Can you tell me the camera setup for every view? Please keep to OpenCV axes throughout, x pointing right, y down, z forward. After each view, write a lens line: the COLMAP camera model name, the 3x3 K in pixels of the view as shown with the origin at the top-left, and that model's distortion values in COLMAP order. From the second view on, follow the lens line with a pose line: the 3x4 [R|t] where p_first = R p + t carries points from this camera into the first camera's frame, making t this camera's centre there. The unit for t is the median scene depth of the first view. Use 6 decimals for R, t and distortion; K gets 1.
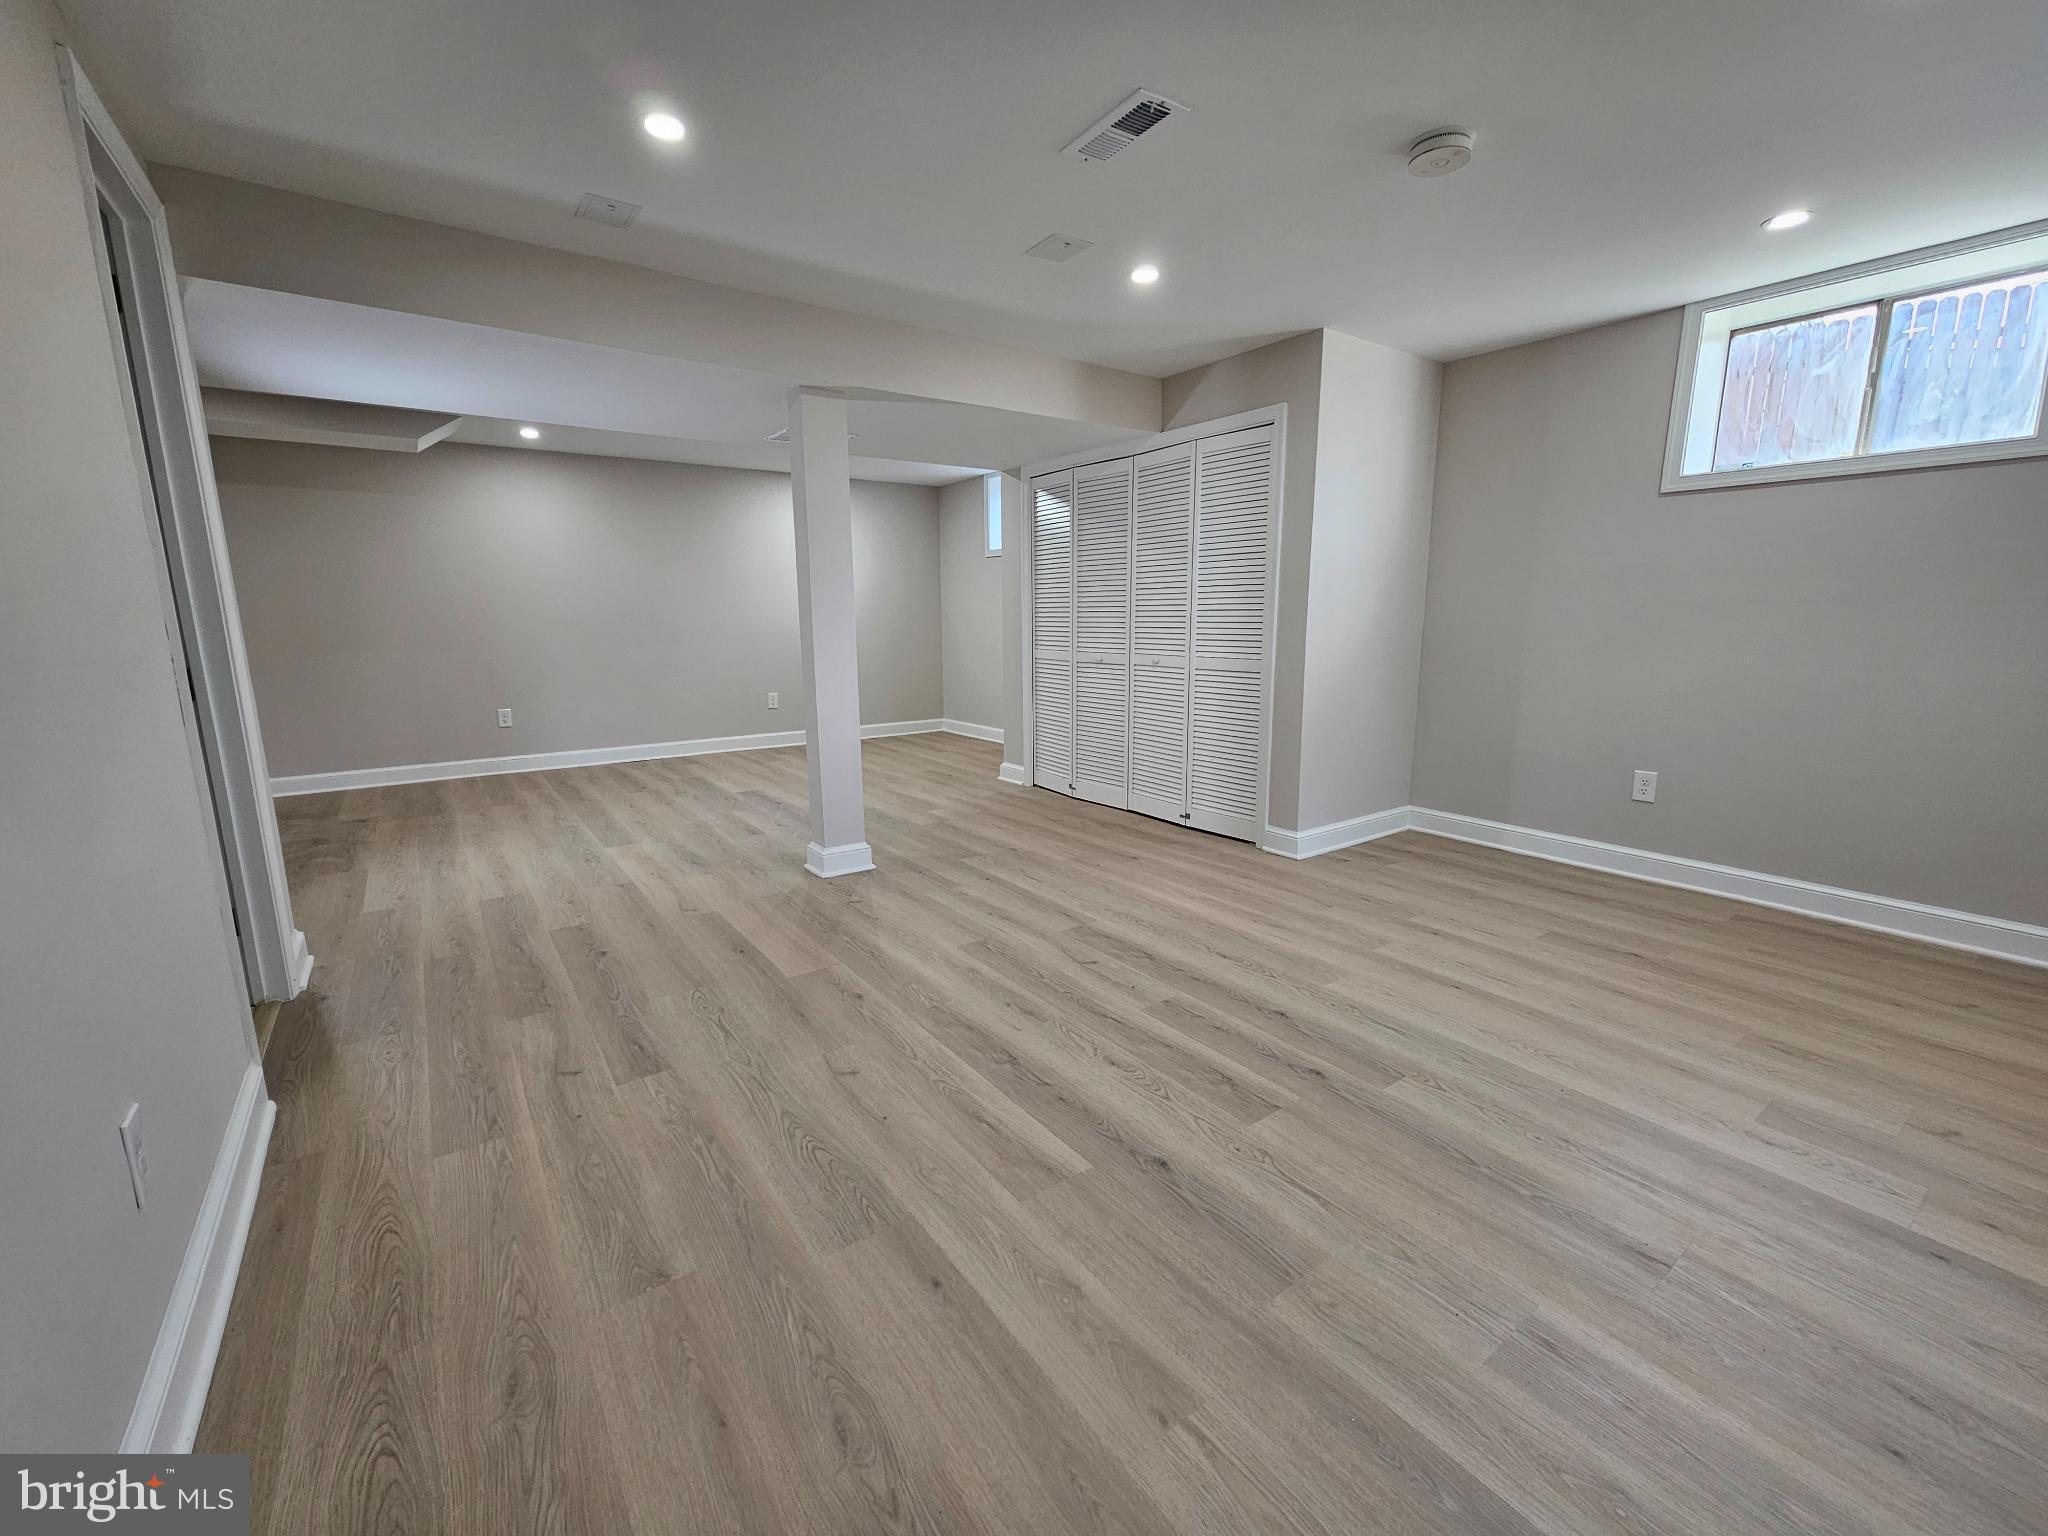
lens RADIAL K [[841.7, 0, 1018.1], [0, 841.7, 770.3], [0, 0, 1]] dist [0.000773, -0.000085]
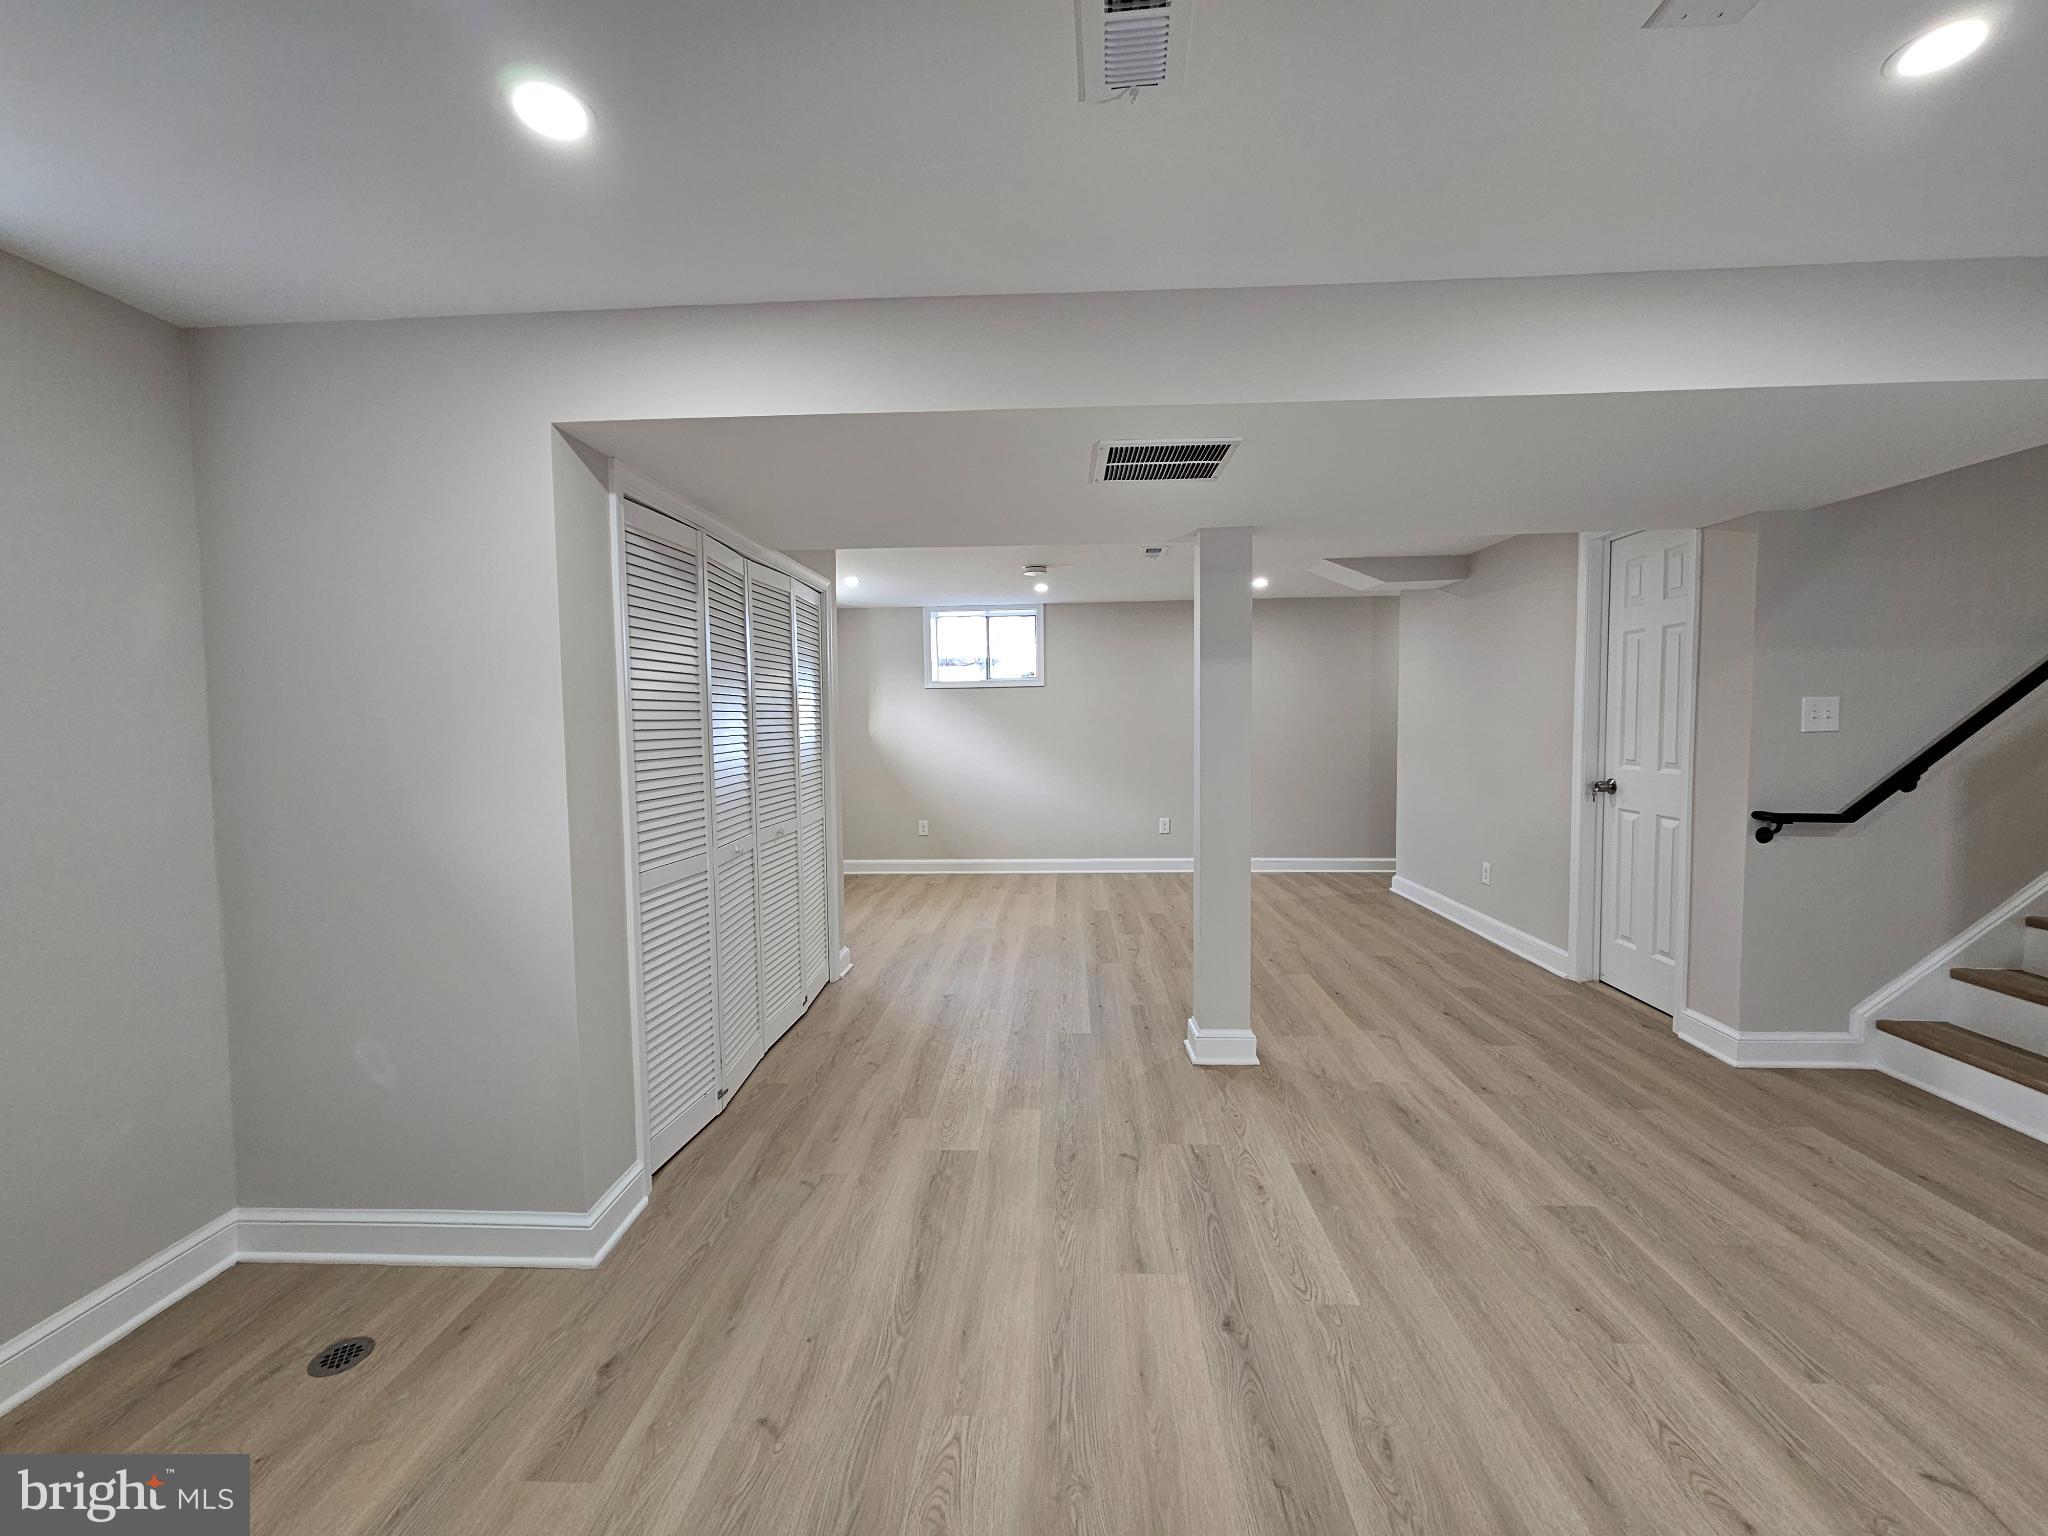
lens RADIAL K [[841.7, 0, 1018.1], [0, 841.7, 770.3], [0, 0, 1]] dist [0.000773, -0.000085]
pose [[-0.778889, -0.021727, 0.626785, -0.638804], [0.134891, 0.970206, 0.201257, -0.401385], [-0.612484, 0.241305, -0.752752, 1.864969]]
